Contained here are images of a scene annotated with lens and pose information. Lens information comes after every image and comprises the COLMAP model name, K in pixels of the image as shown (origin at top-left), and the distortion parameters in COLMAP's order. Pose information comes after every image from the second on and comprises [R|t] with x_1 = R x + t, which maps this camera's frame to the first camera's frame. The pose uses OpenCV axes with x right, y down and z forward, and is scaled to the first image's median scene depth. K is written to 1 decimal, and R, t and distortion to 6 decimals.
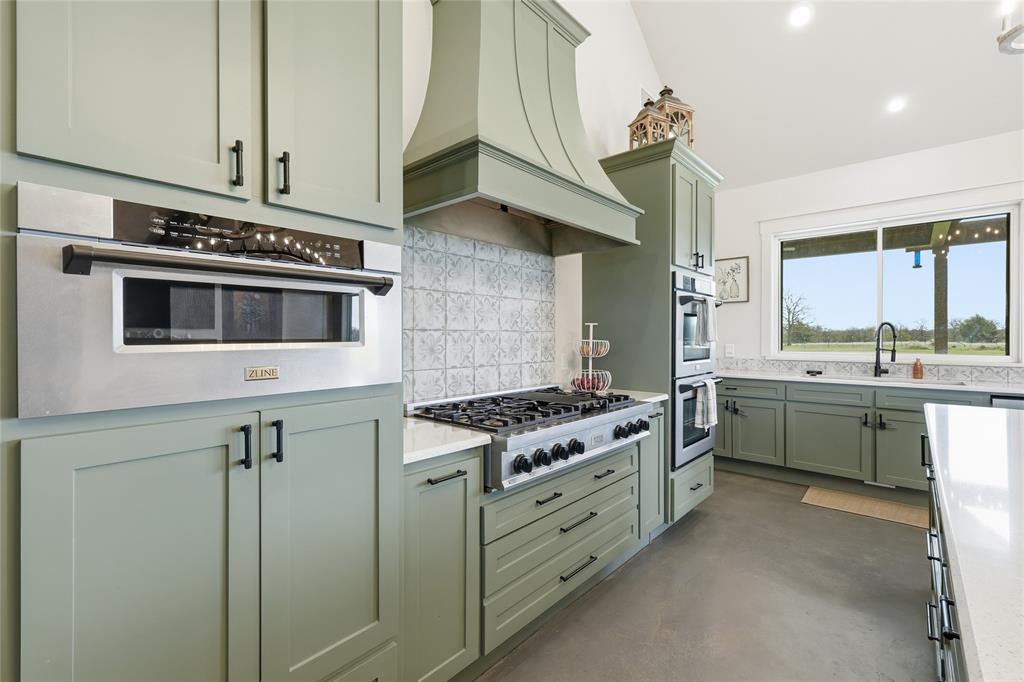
lens RADIAL K [[456.7, 0, 511.2], [0, 456.7, 338.2], [0, 0, 1]] dist [-0.018349, -0.000028]
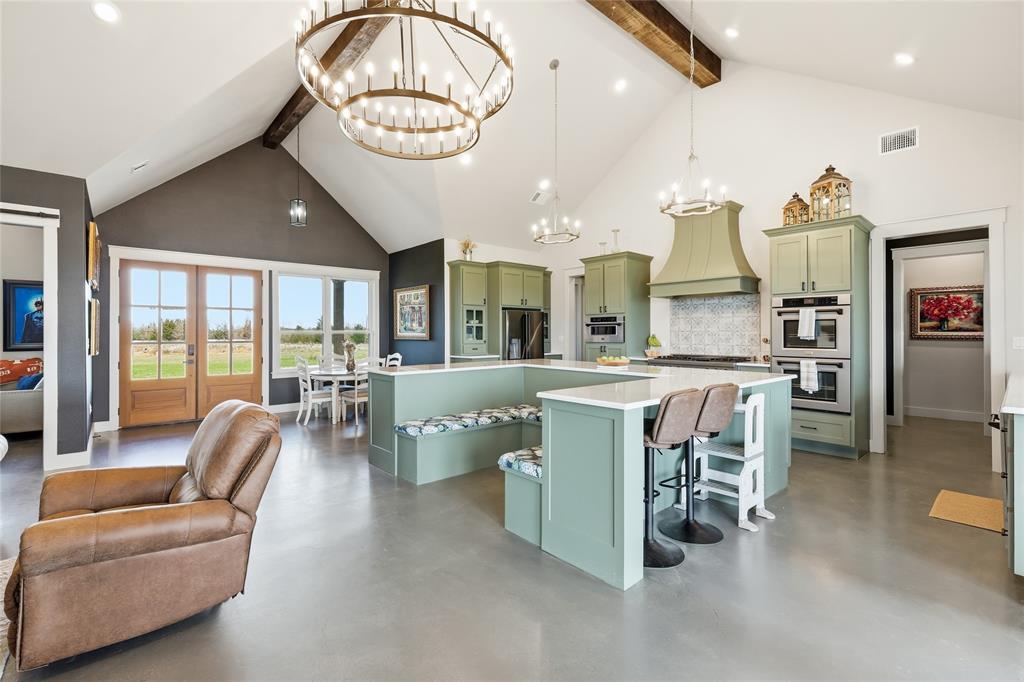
lens RADIAL K [[456.7, 0, 511.4], [0, 456.7, 336.5], [0, 0, 1]] dist [-0.018349, -0.000028]
pose [[-0.118277, 0.001019, -0.992980, 6.099685], [-0.001182, 0.999999, 0.001167, 0.025363], [0.992980, 0.001312, -0.118276, 0.440214]]
